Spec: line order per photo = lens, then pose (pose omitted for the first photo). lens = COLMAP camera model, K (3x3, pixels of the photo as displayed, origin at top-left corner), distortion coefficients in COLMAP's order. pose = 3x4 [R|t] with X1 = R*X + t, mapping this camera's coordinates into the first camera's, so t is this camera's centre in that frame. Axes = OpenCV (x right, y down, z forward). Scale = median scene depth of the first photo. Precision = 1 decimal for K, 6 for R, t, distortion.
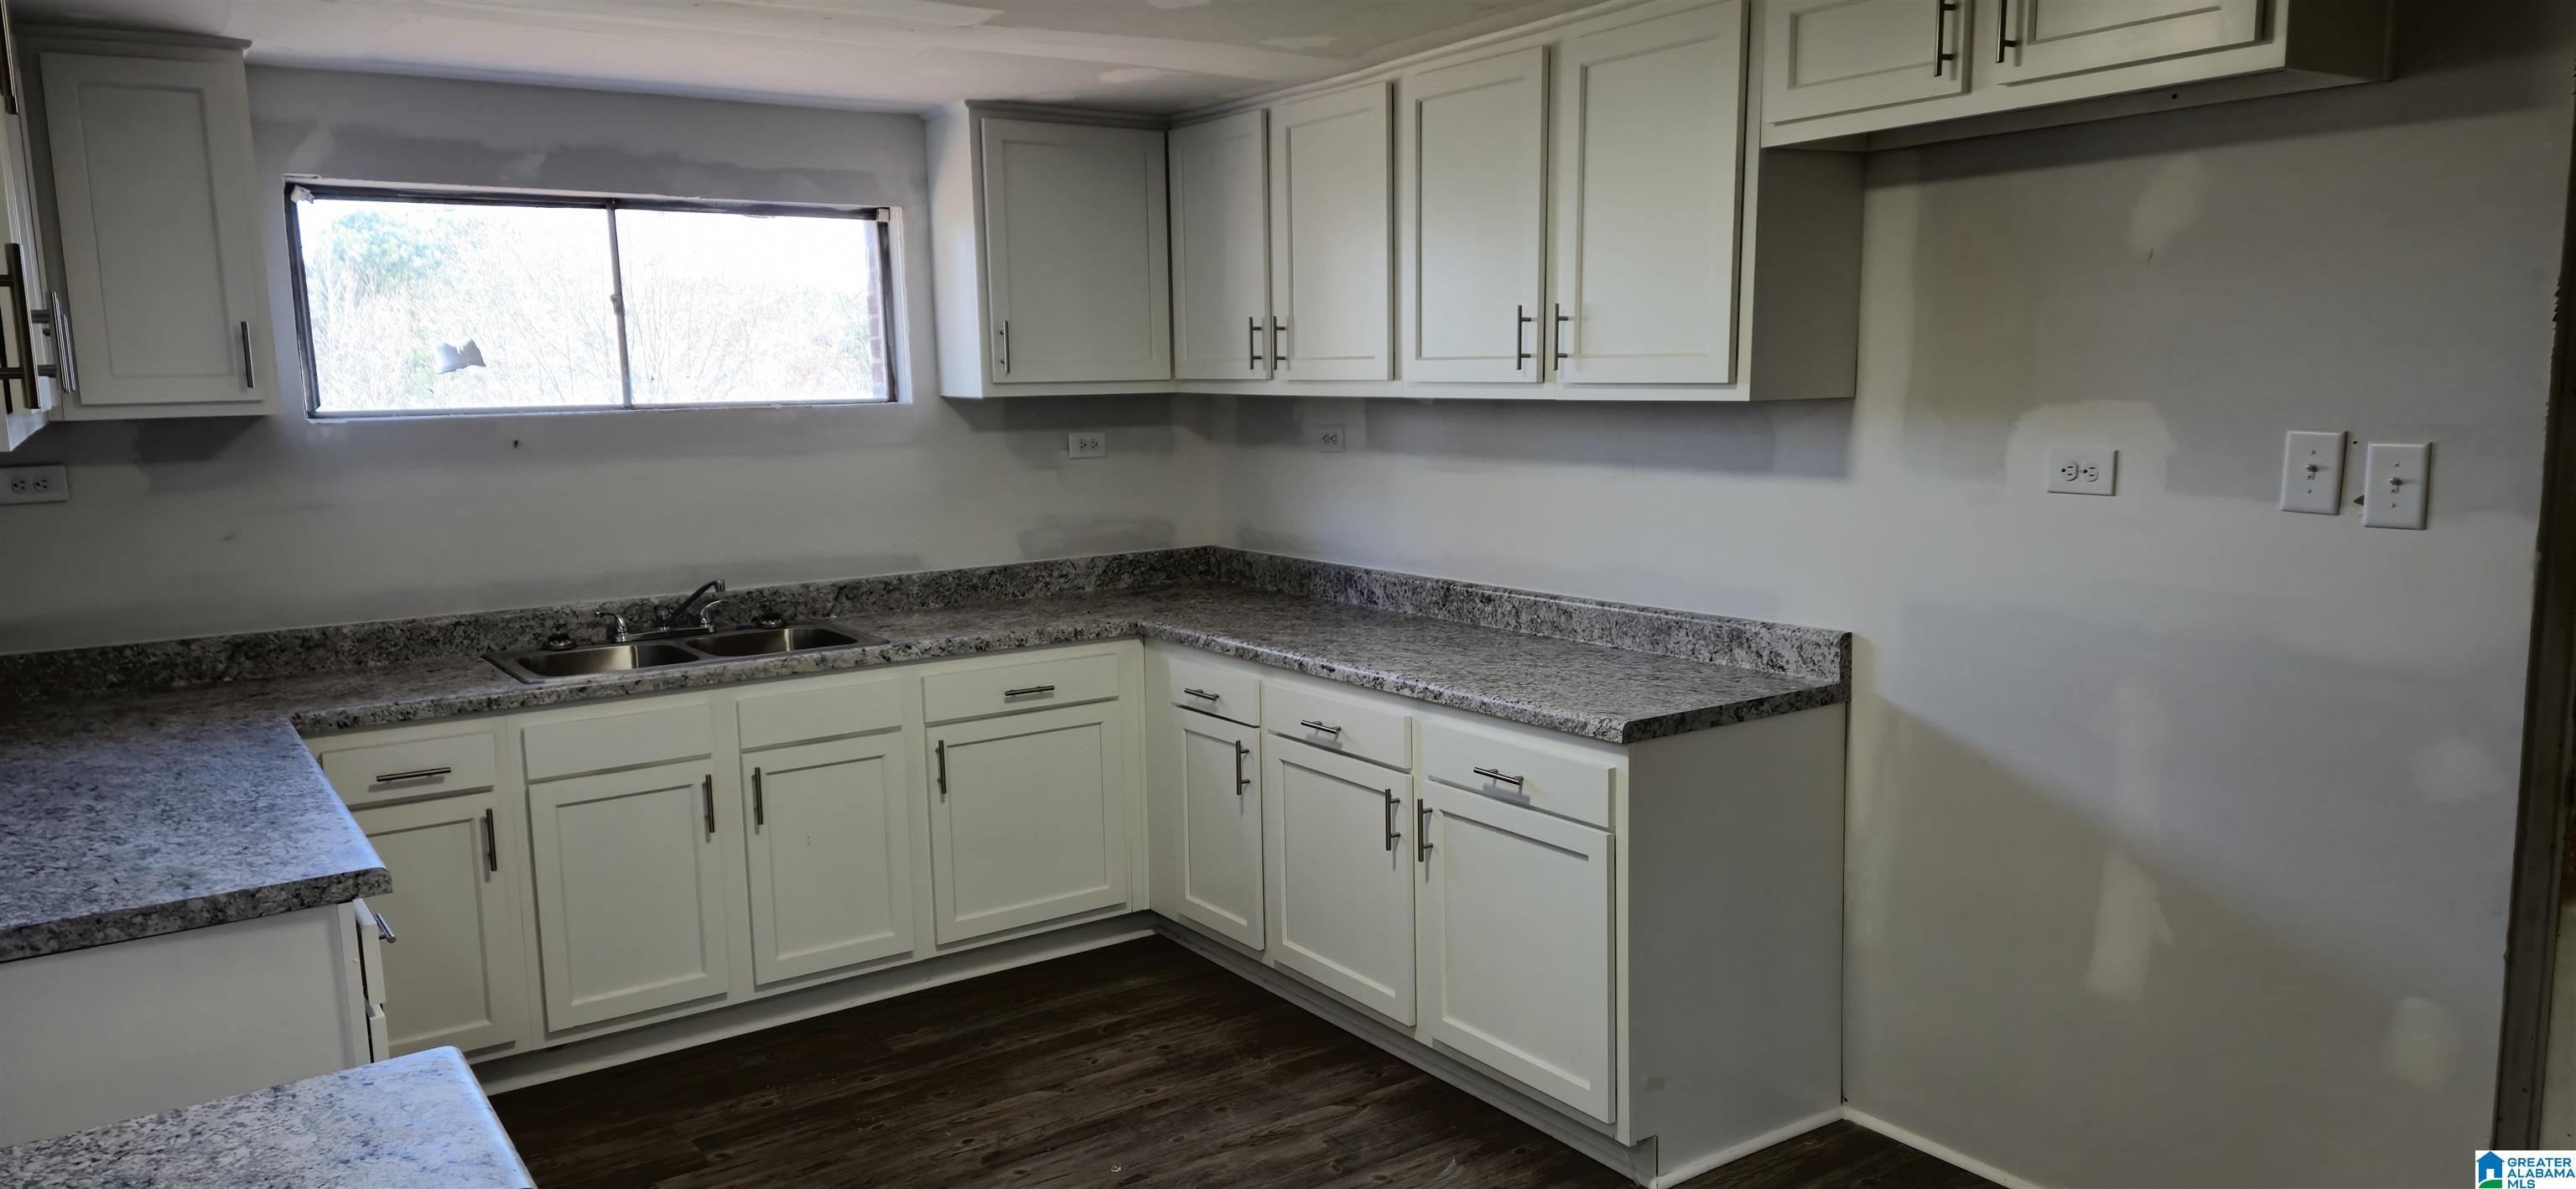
lens RADIAL K [[1665.5, 0, 1258.9], [0, 1665.5, 587.2], [0, 0, 1]] dist [0.074350, -0.080040]
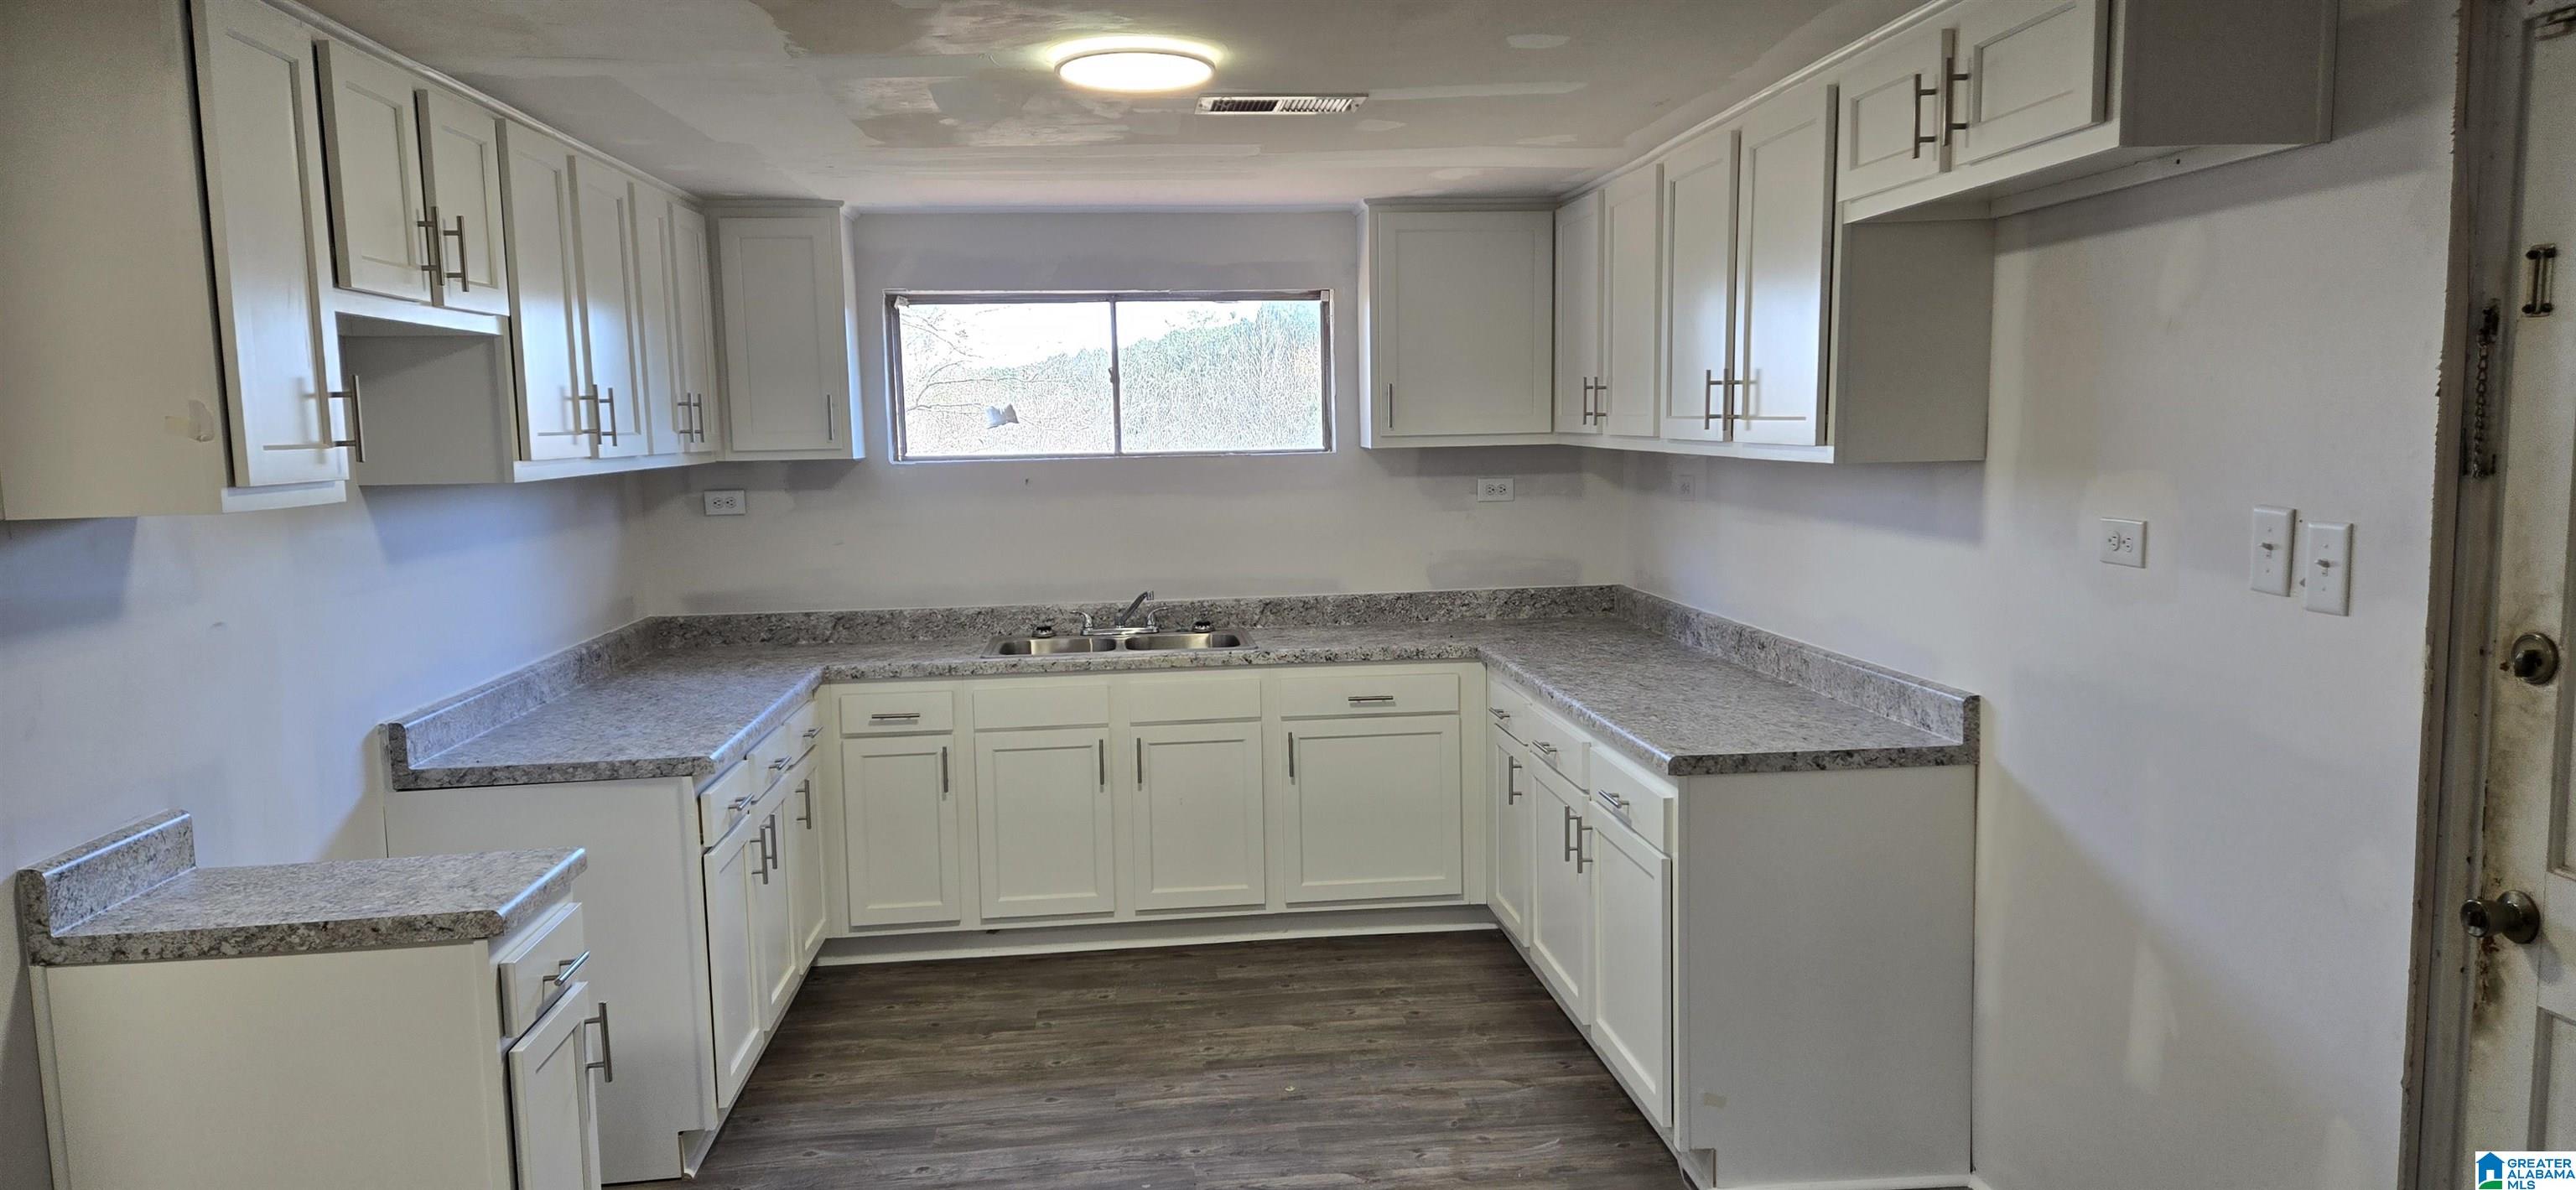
lens RADIAL K [[1622.1, 0, 1268.6], [0, 1622.1, 586.3], [0, 0, 1]] dist [0.063863, -0.087279]
pose [[0.882717, 0.049027, -0.467340, 0.352160], [-0.058664, 0.998259, -0.006083, -0.005903], [0.466228, 0.032785, 0.884057, -0.048499]]
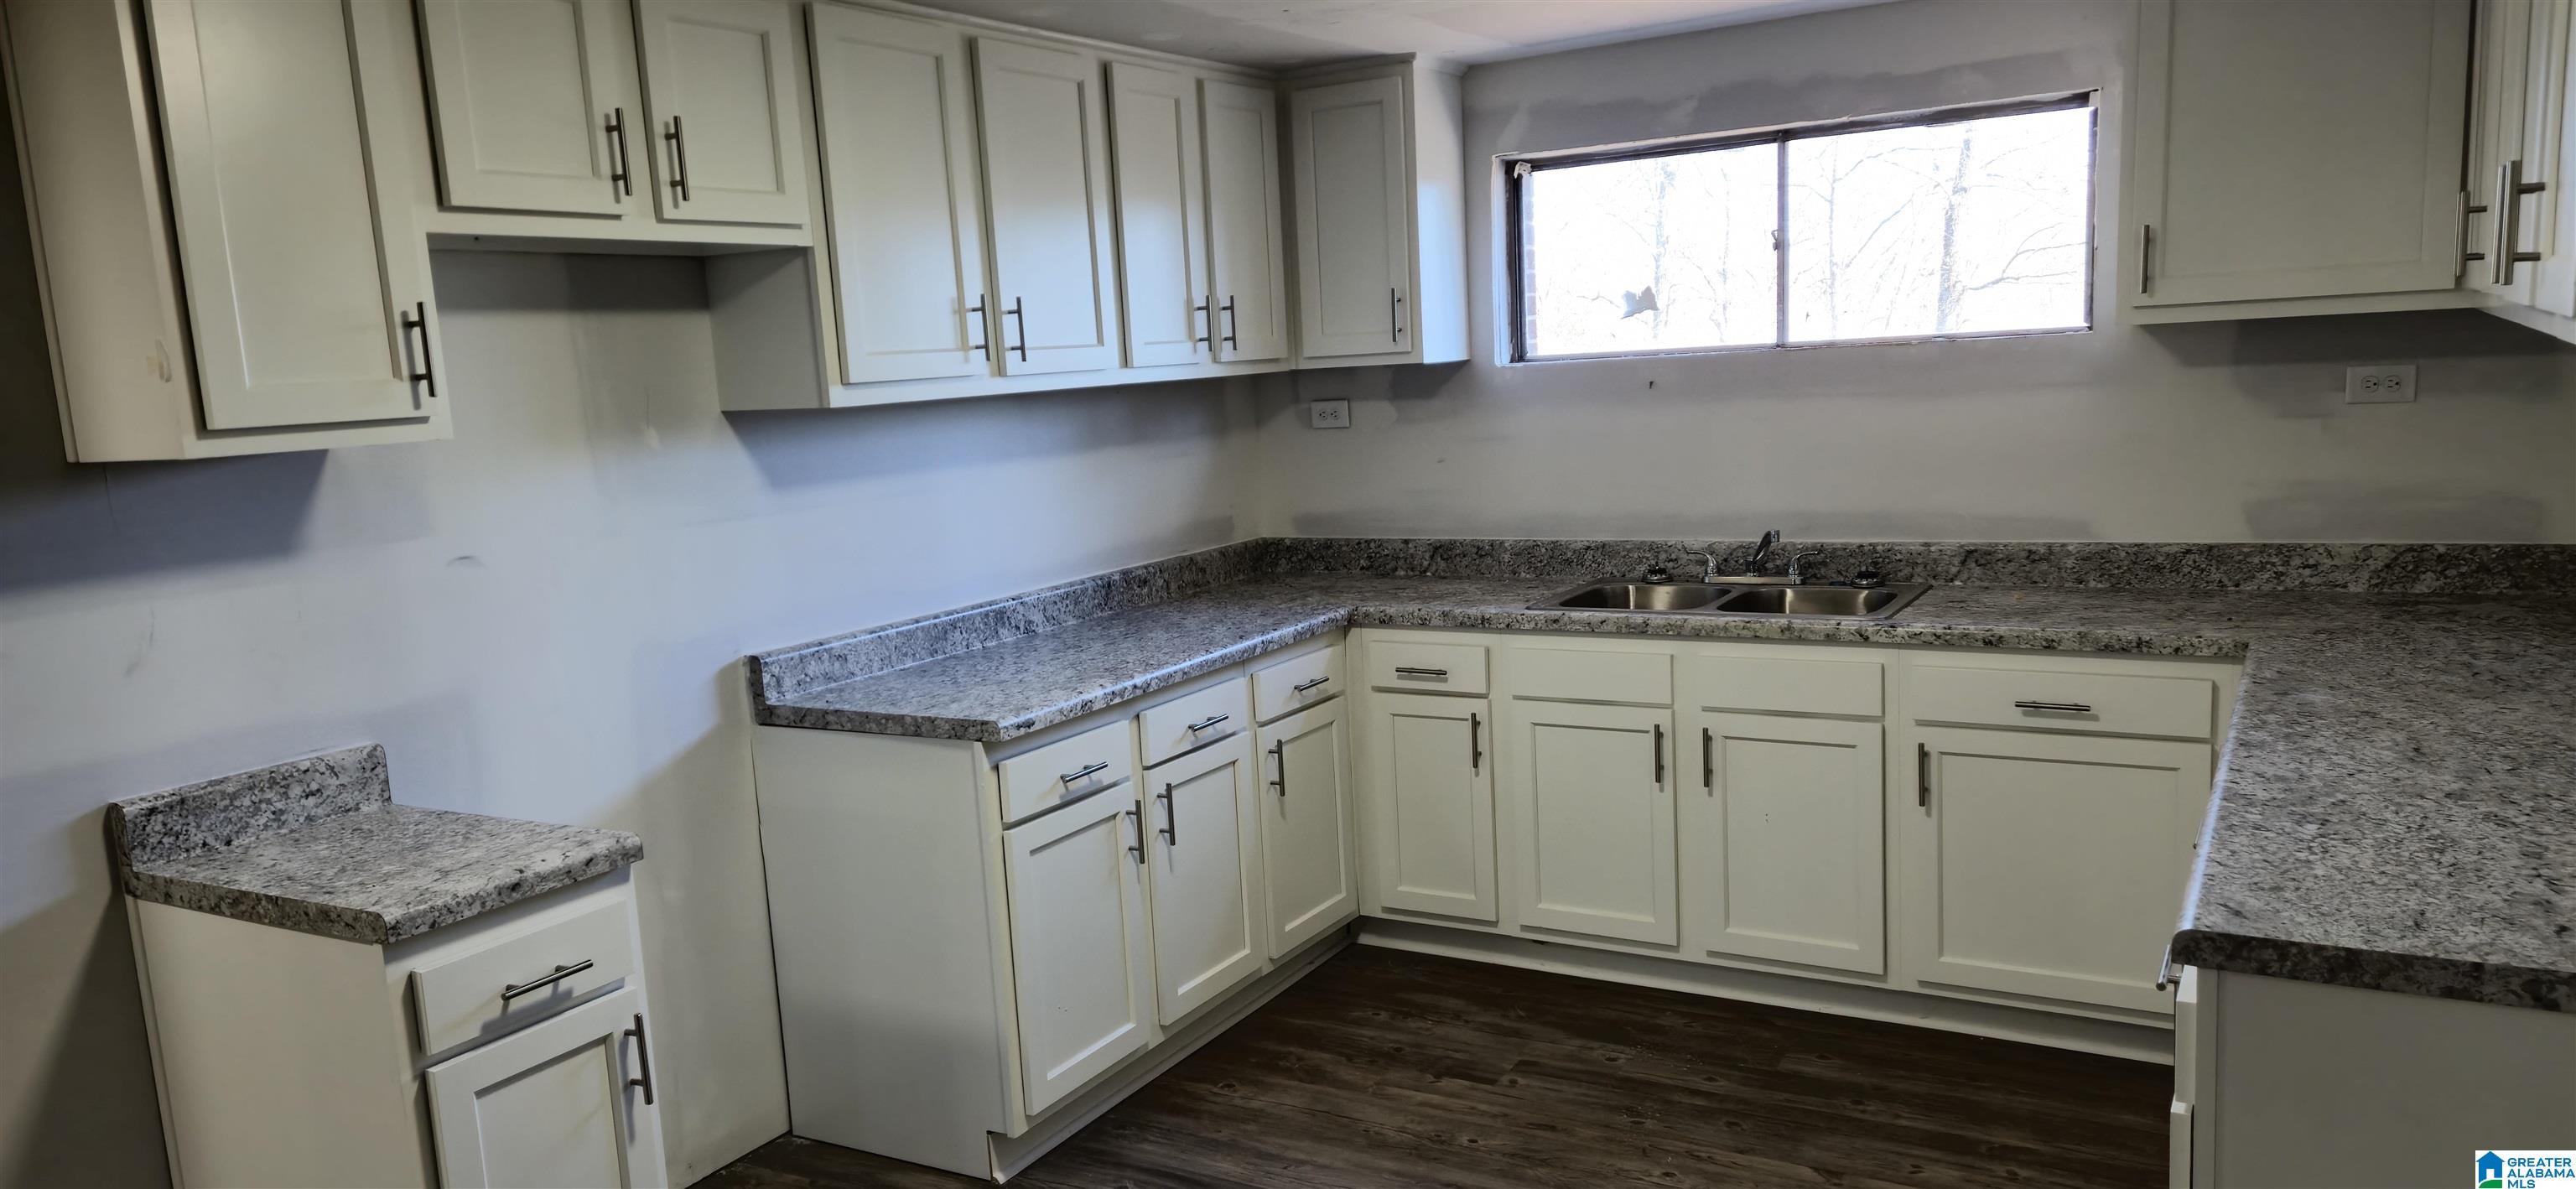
lens RADIAL K [[1644.8, 0, 1288.0], [0, 1644.8, 594.5], [0, 0, 1]] dist [0.037699, -0.001731]
pose [[0.442520, 0.125863, -0.887882, 0.415491], [-0.069359, 0.991939, 0.106046, -0.050924], [0.894072, 0.014656, 0.447683, 0.353440]]
